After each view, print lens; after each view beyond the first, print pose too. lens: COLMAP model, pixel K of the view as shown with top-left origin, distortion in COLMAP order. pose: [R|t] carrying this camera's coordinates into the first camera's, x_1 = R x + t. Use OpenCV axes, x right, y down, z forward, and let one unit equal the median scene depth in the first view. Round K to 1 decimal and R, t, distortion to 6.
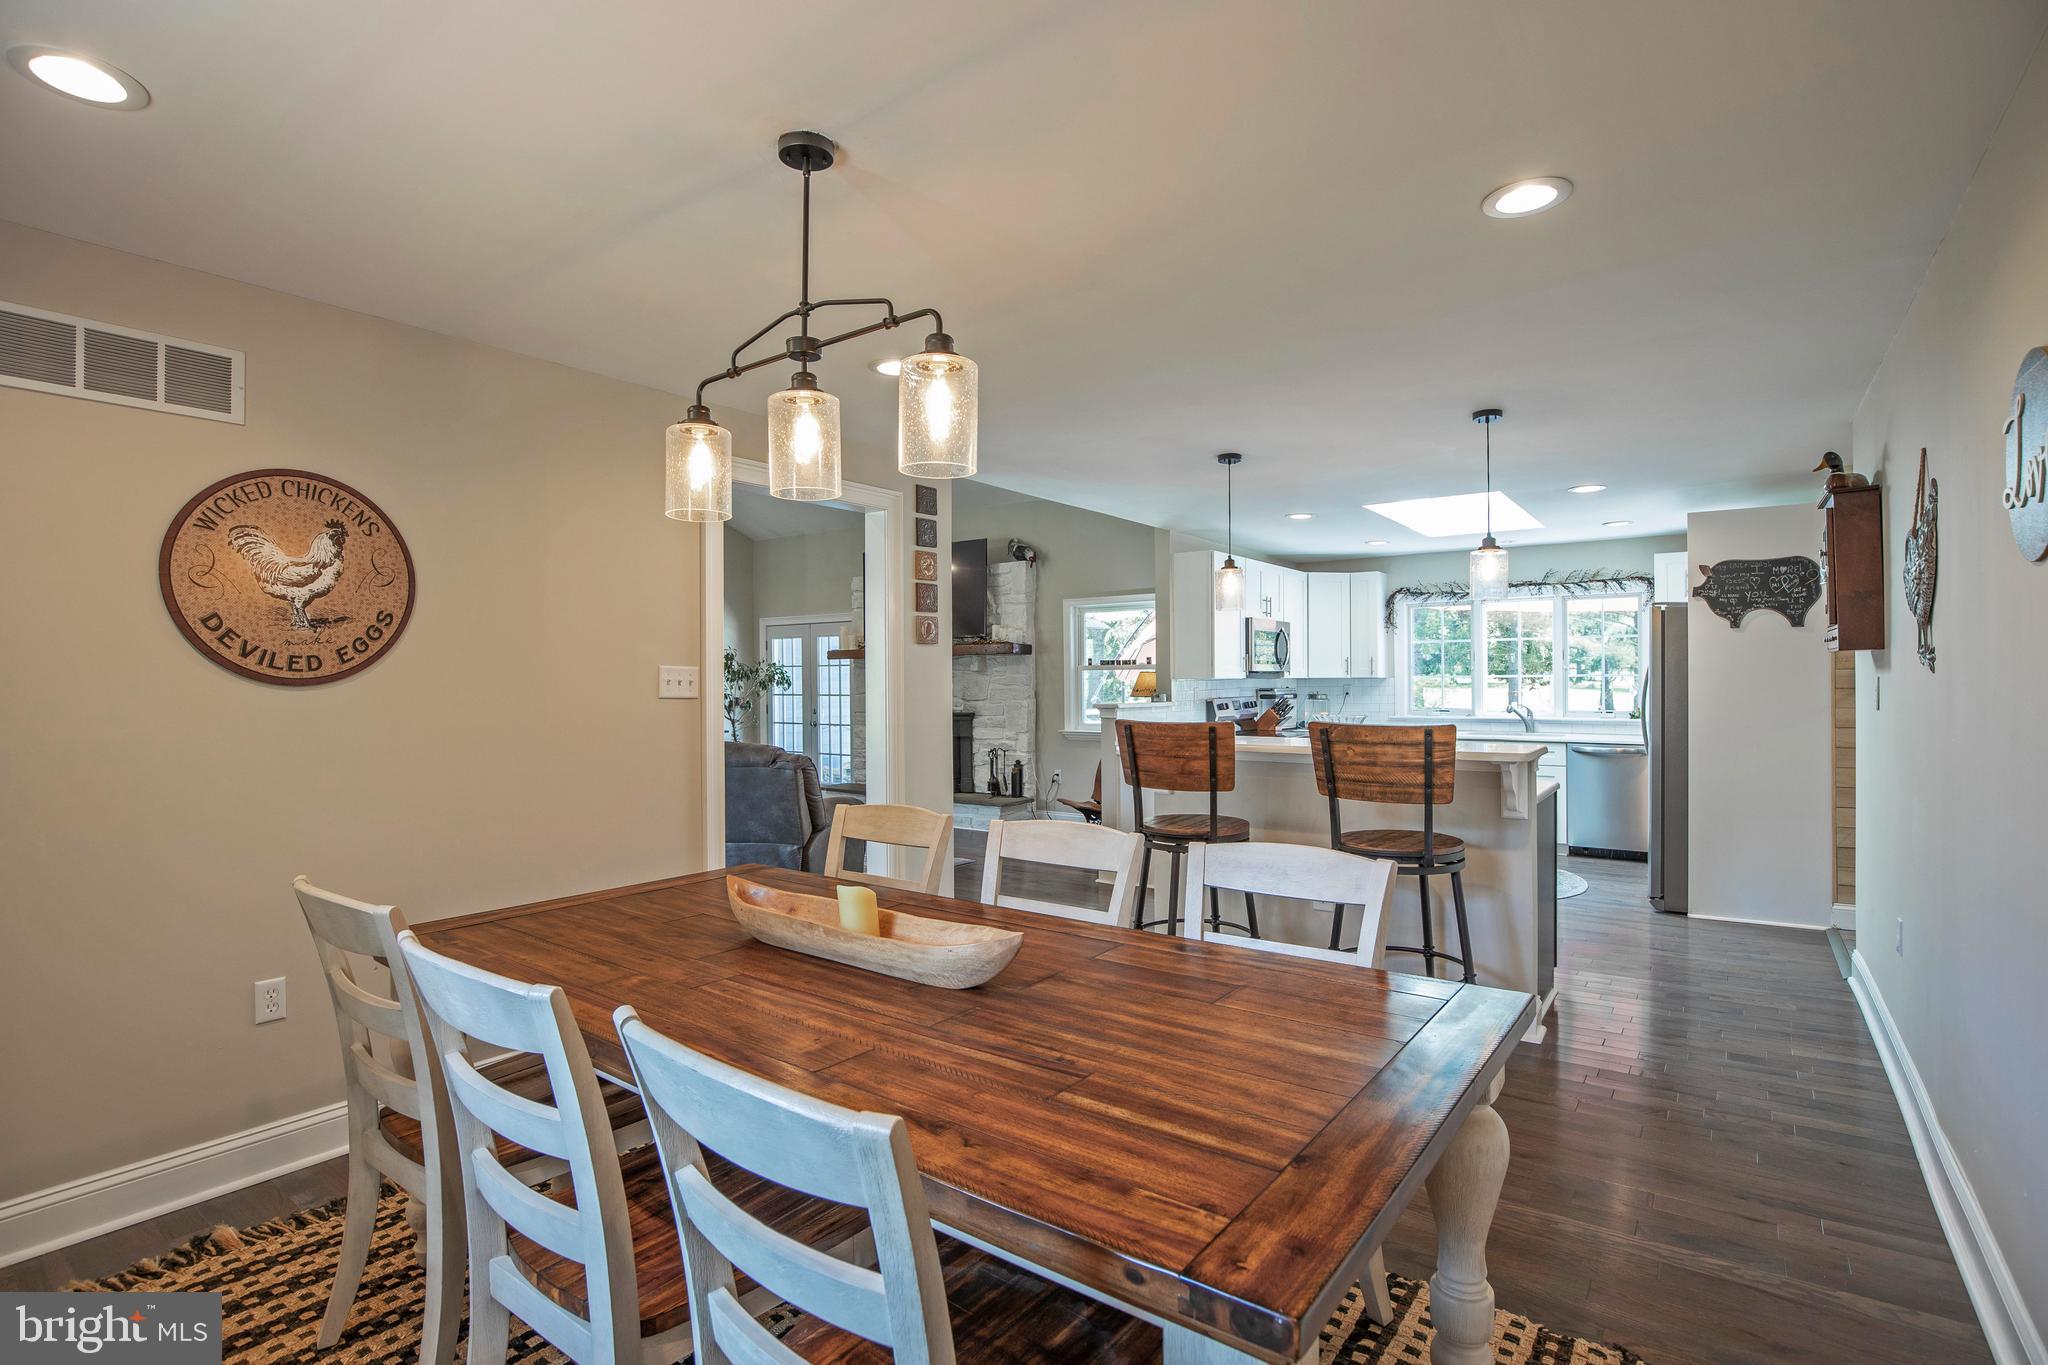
lens RADIAL K [[981.2, 0, 1012.2], [0, 981.2, 683.0], [0, 0, 1]] dist [-0.023891, 0.000622]
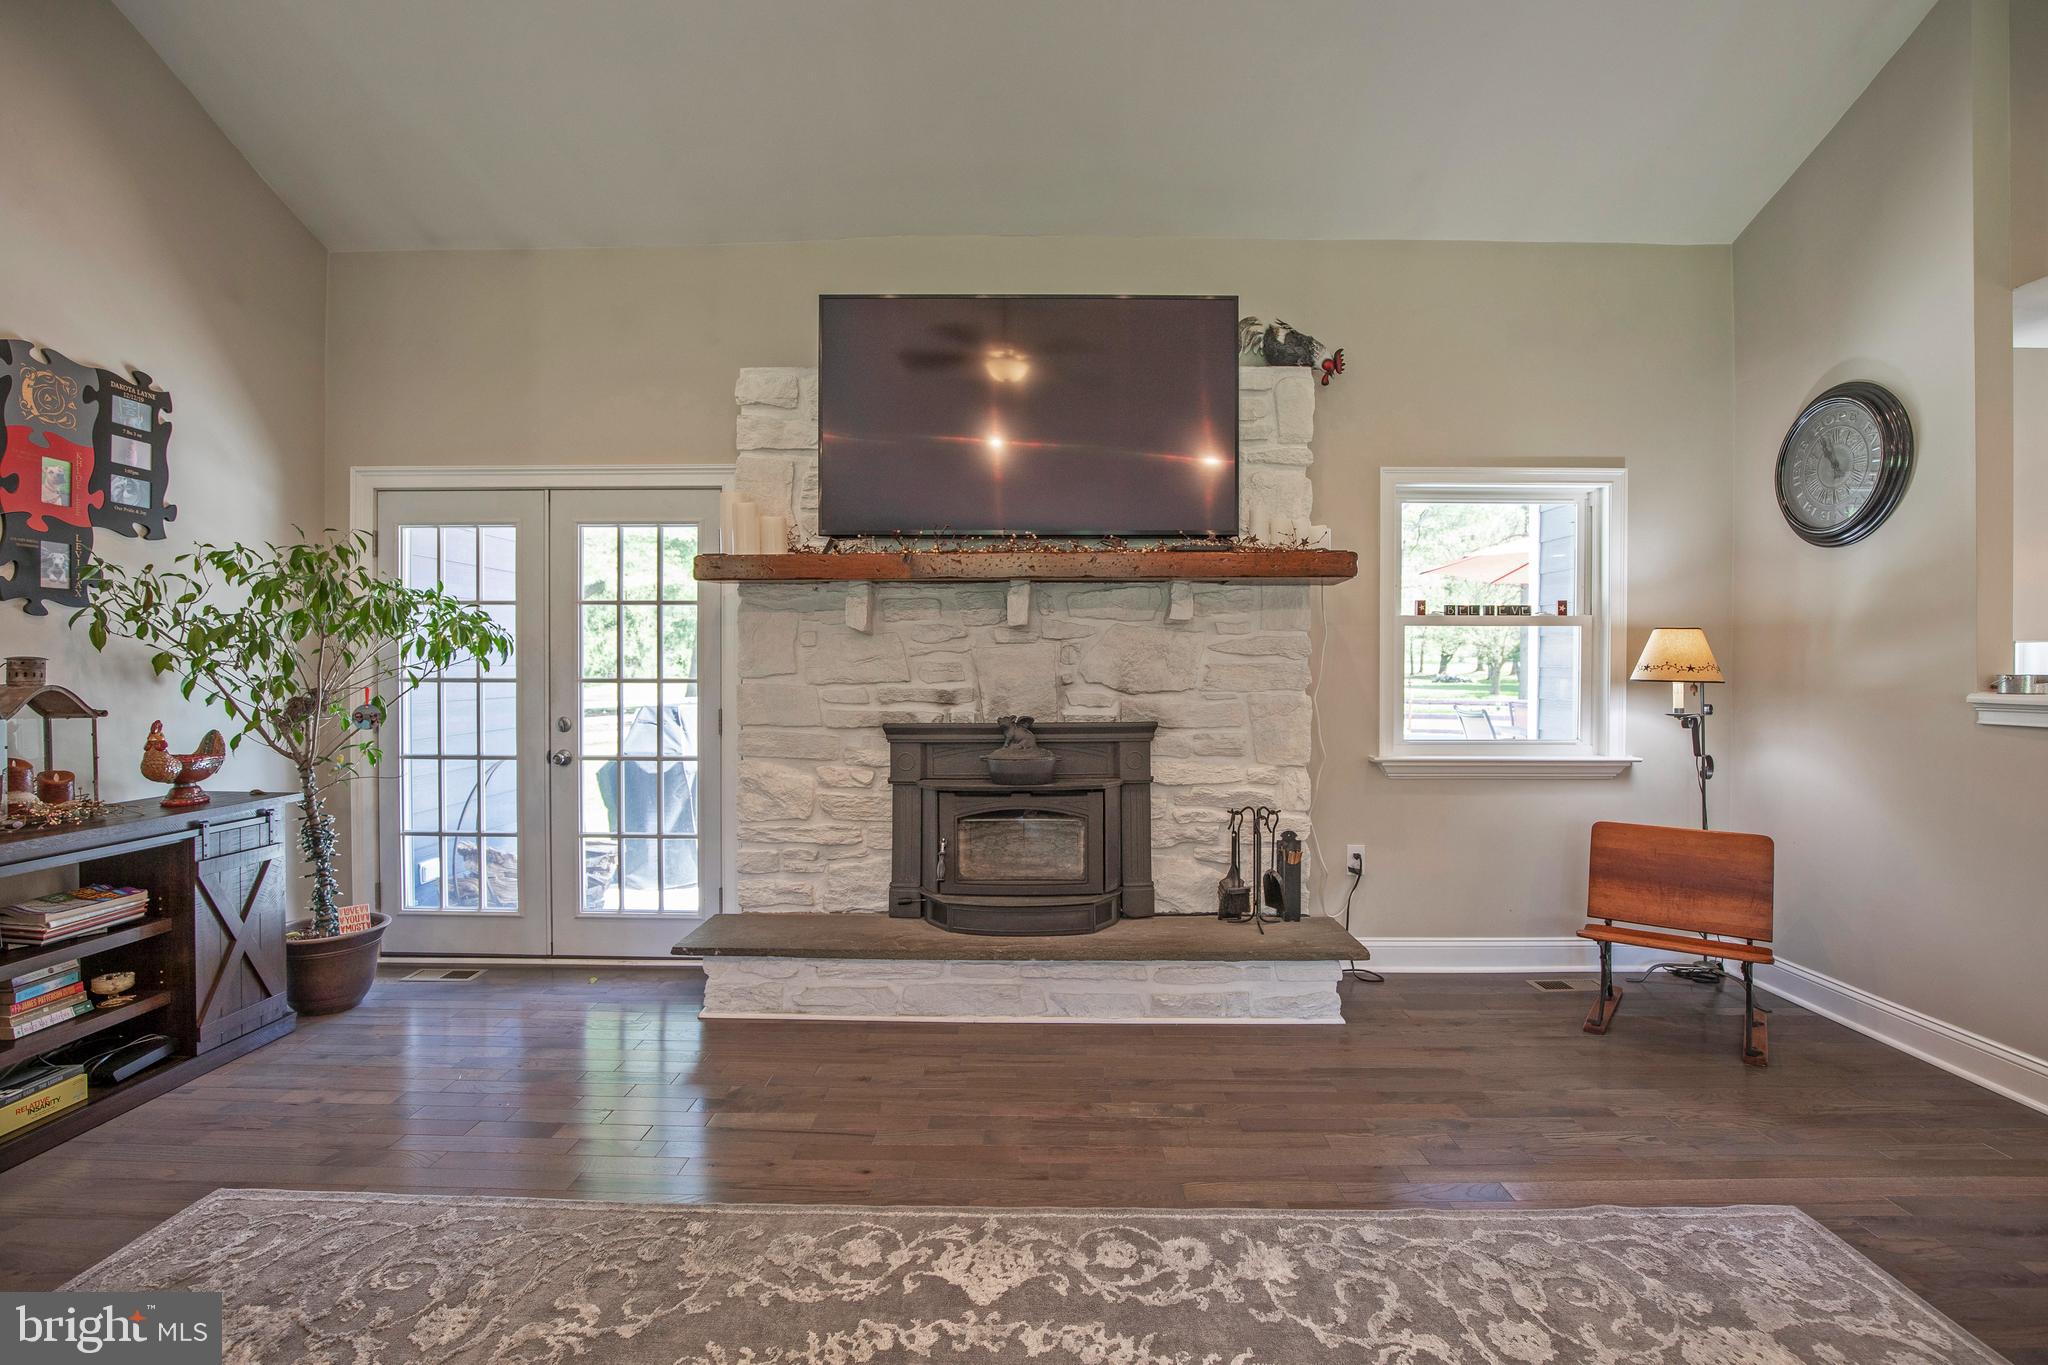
lens RADIAL K [[944.1, 0, 1030.7], [0, 944.1, 672.7], [0, 0, 1]] dist [-0.036464, 0.007074]
pose [[0.805170, 0.003144, 0.593036, -0.379531], [-0.005414, 0.999983, 0.002050, 0.010641], [-0.593019, -0.004862, 0.805174, 0.848798]]
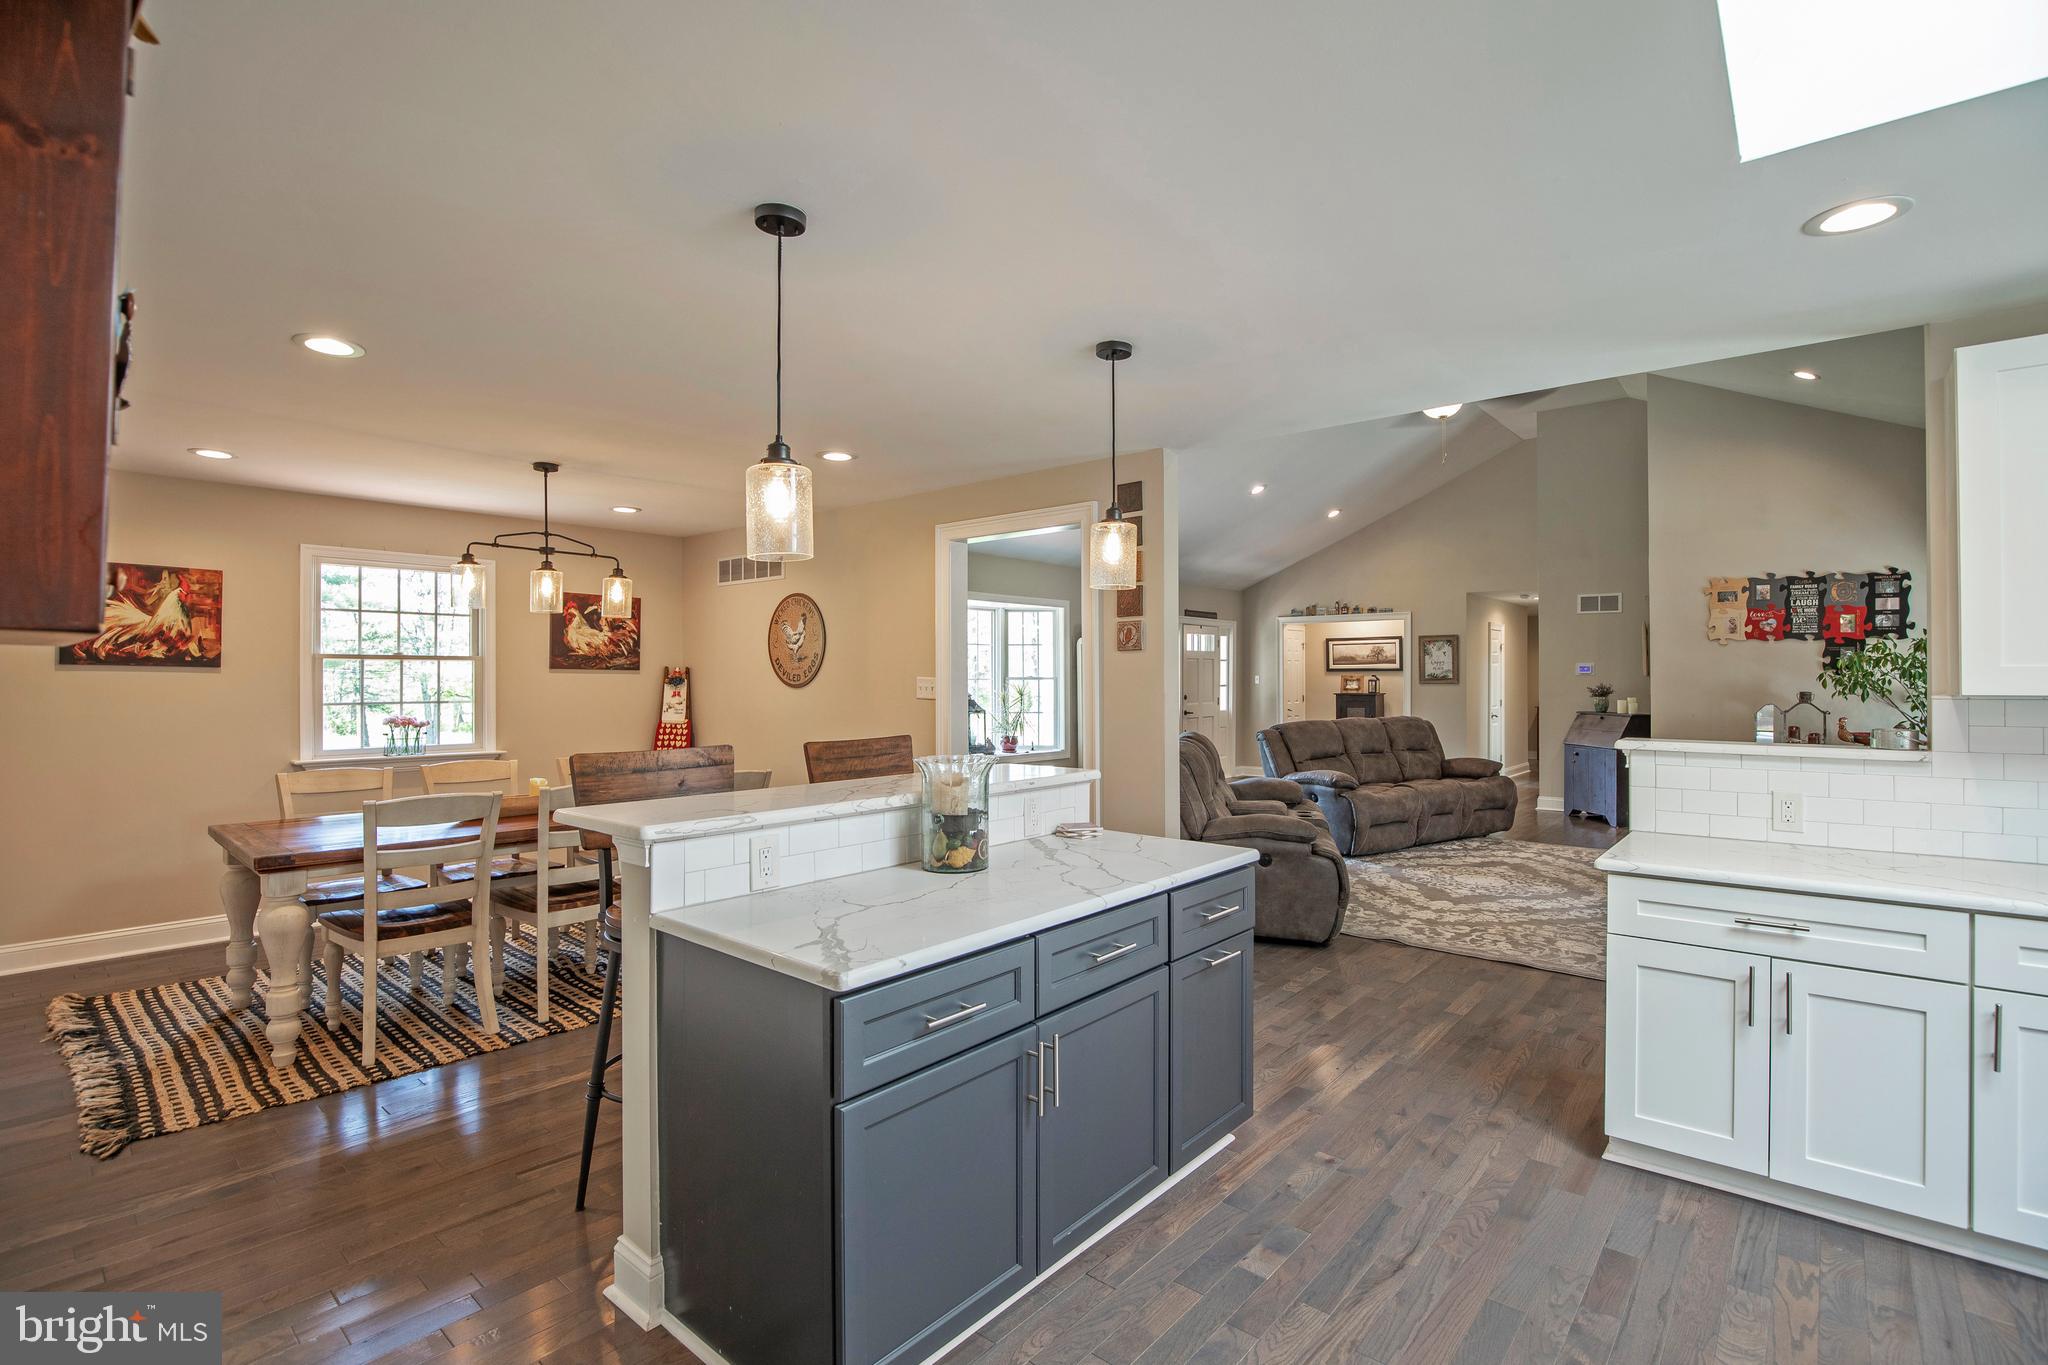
lens RADIAL K [[944.1, 0, 1030.7], [0, 944.1, 672.7], [0, 0, 1]] dist [-0.036464, 0.007074]
pose [[-0.062087, 0.000816, -0.998070, 0.510214], [-0.000425, 1.000000, 0.000844, -0.012006], [0.998071, 0.000477, -0.062086, 0.597034]]
